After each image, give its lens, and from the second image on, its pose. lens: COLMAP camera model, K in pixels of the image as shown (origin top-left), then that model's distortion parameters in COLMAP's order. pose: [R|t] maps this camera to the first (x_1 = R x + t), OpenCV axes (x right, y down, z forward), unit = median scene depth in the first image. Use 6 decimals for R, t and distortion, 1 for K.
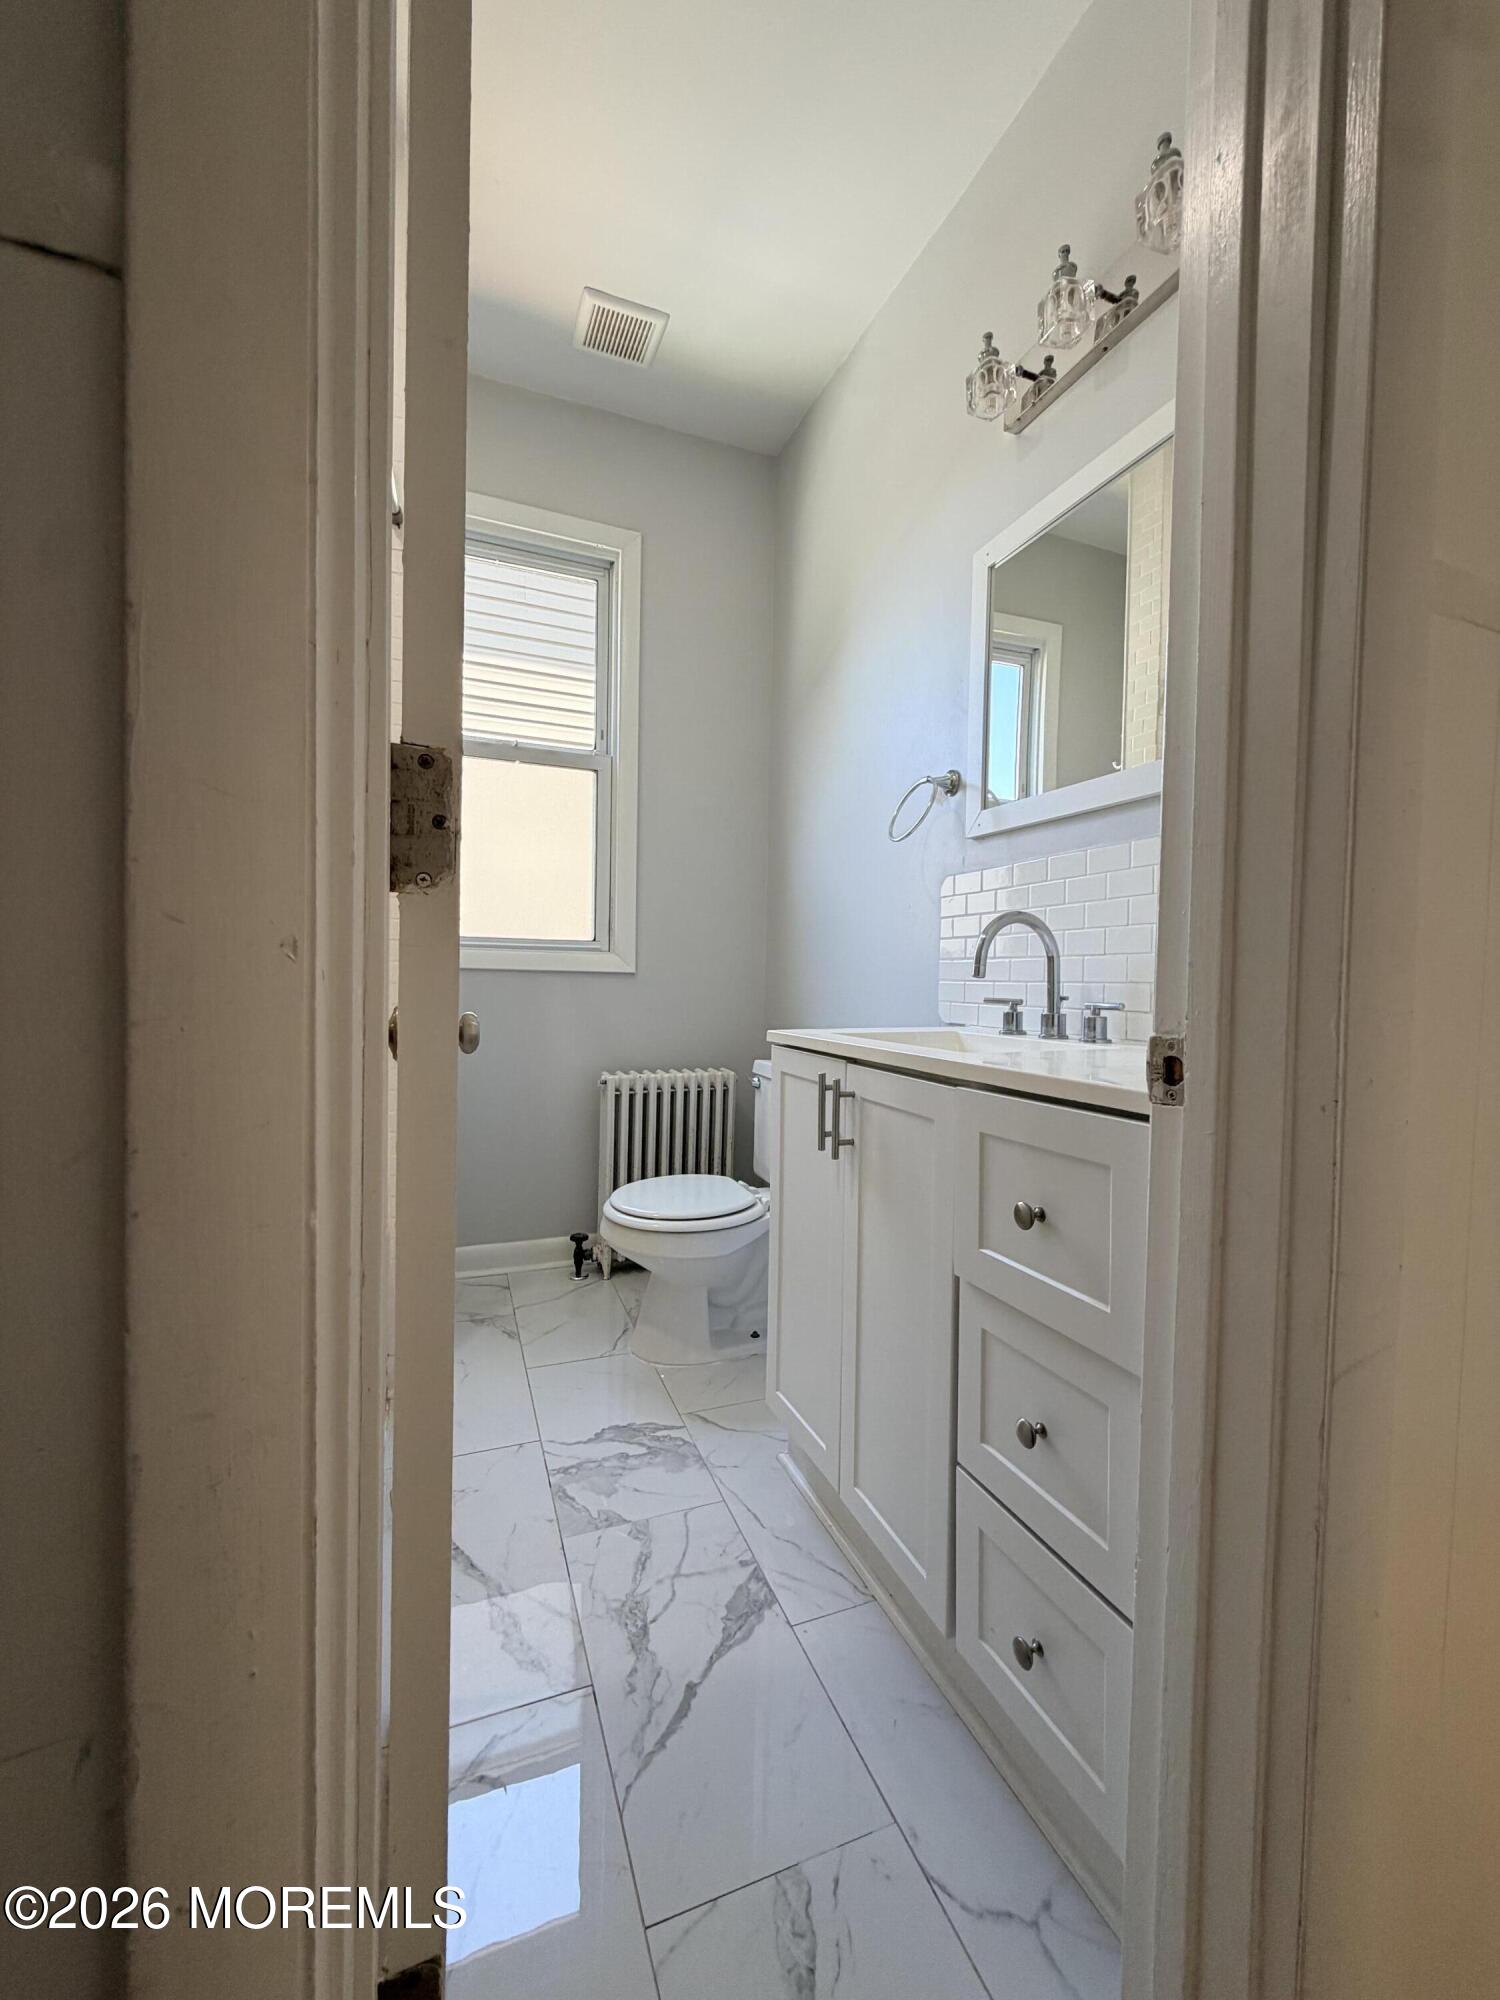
lens RADIAL K [[798.7, 0, 749.3], [0, 798.7, 994.6], [0, 0, 1]] dist [-0.003795, 0.000381]
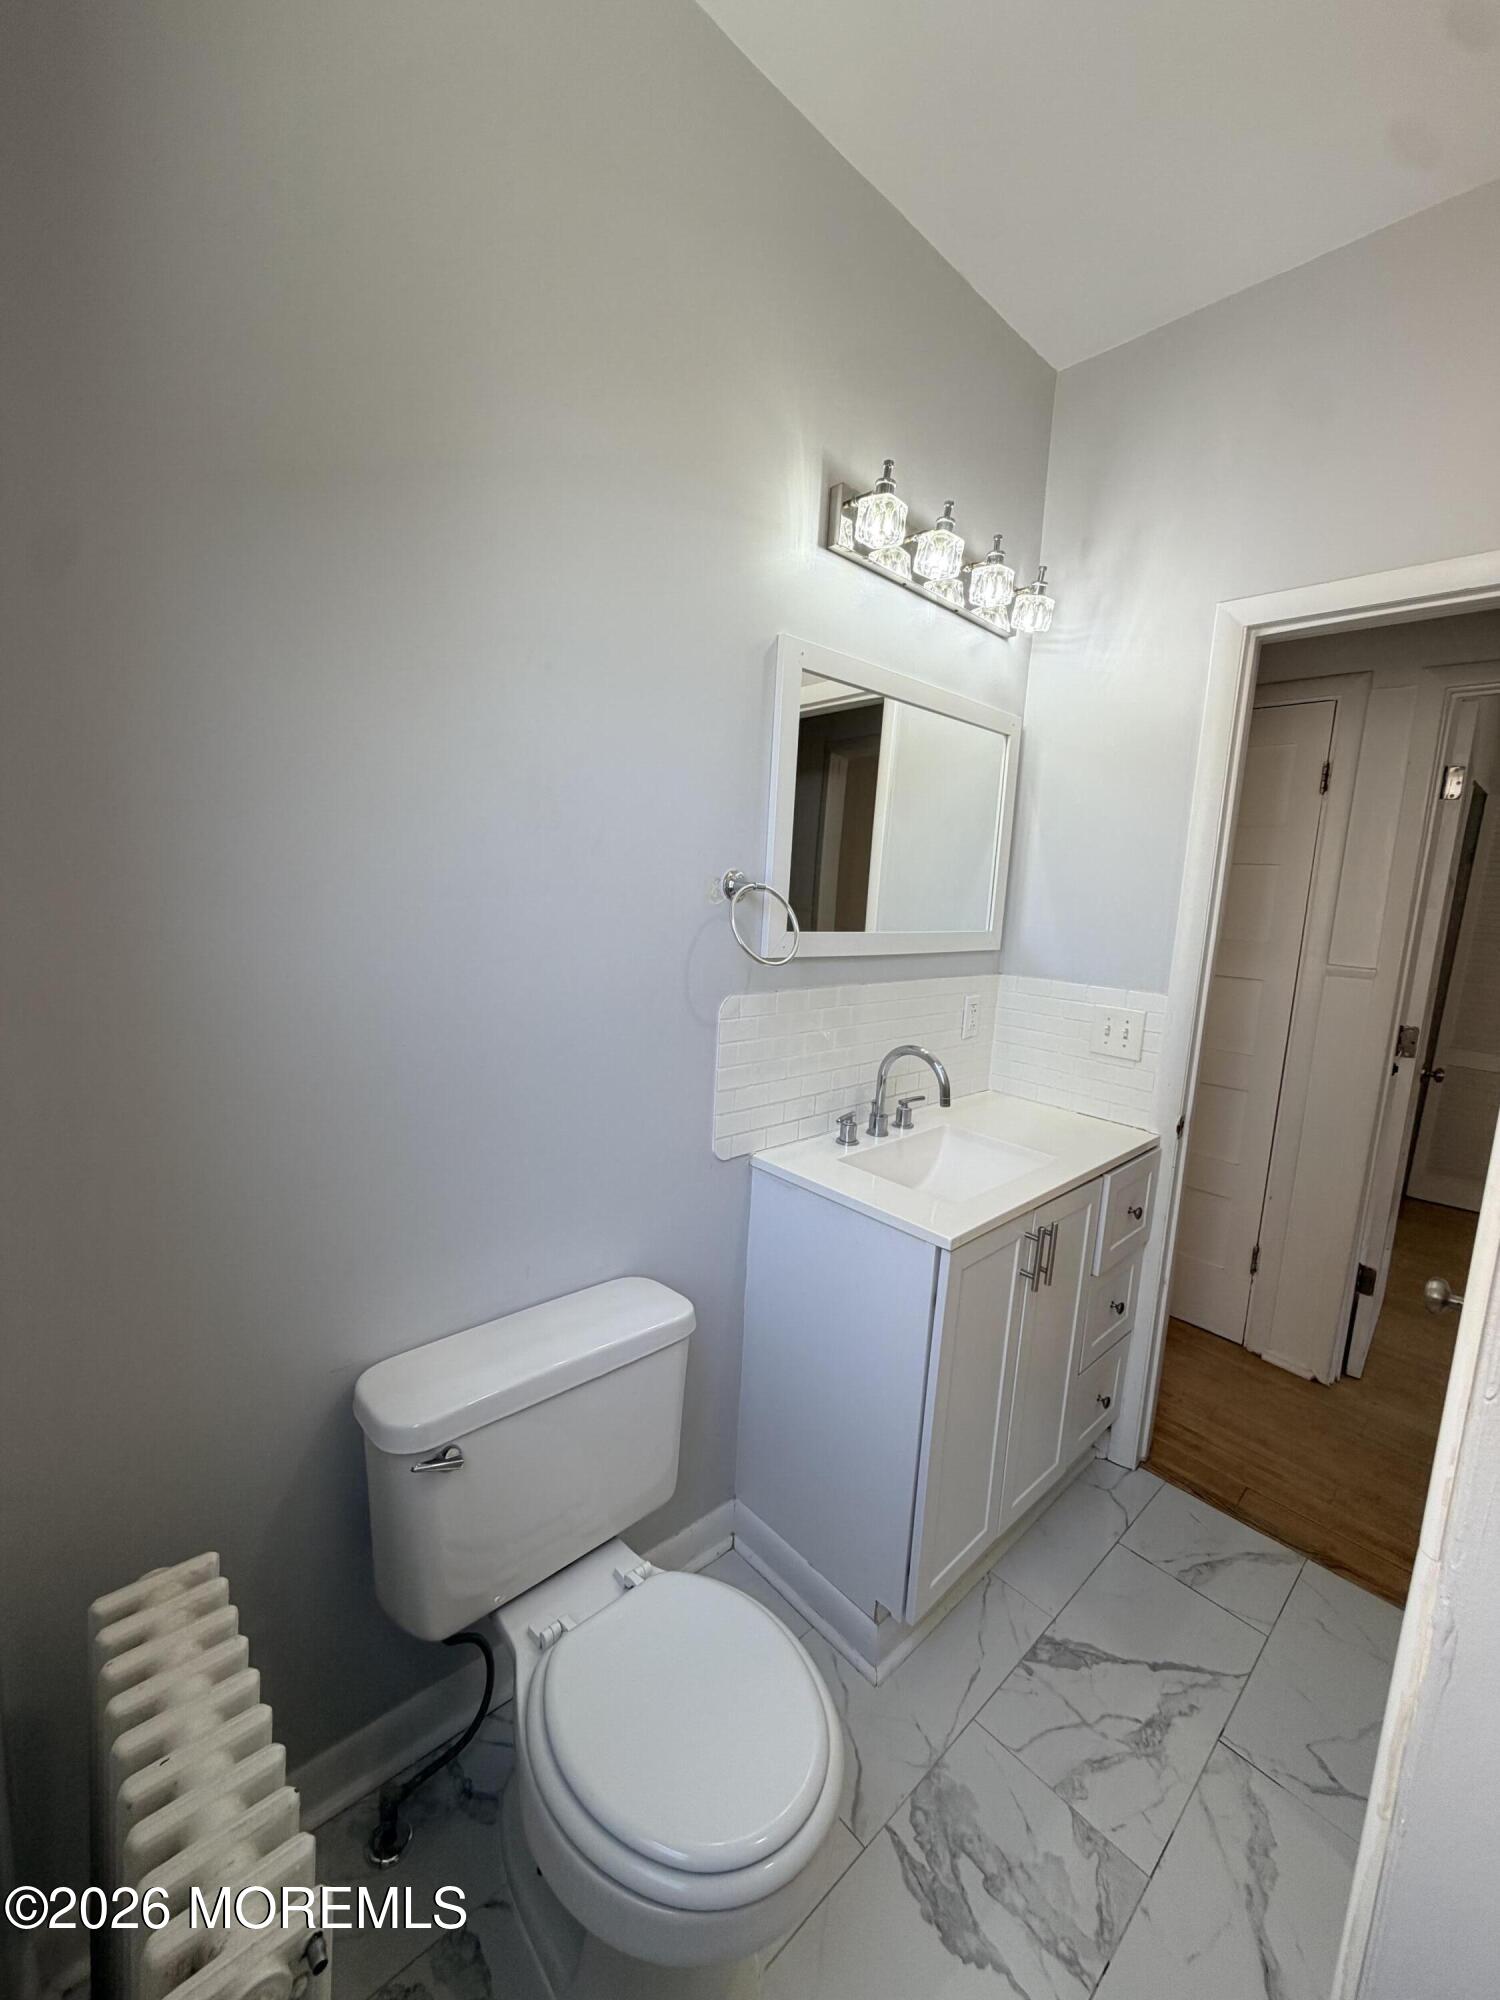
lens RADIAL K [[798.7, 0, 749.3], [0, 798.7, 994.6], [0, 0, 1]] dist [-0.003795, 0.000381]
pose [[-0.367961, -0.162761, 0.915485, -0.729738], [-0.042008, 0.986466, 0.158496, -0.381777], [-0.928892, 0.019862, -0.369819, 1.759417]]
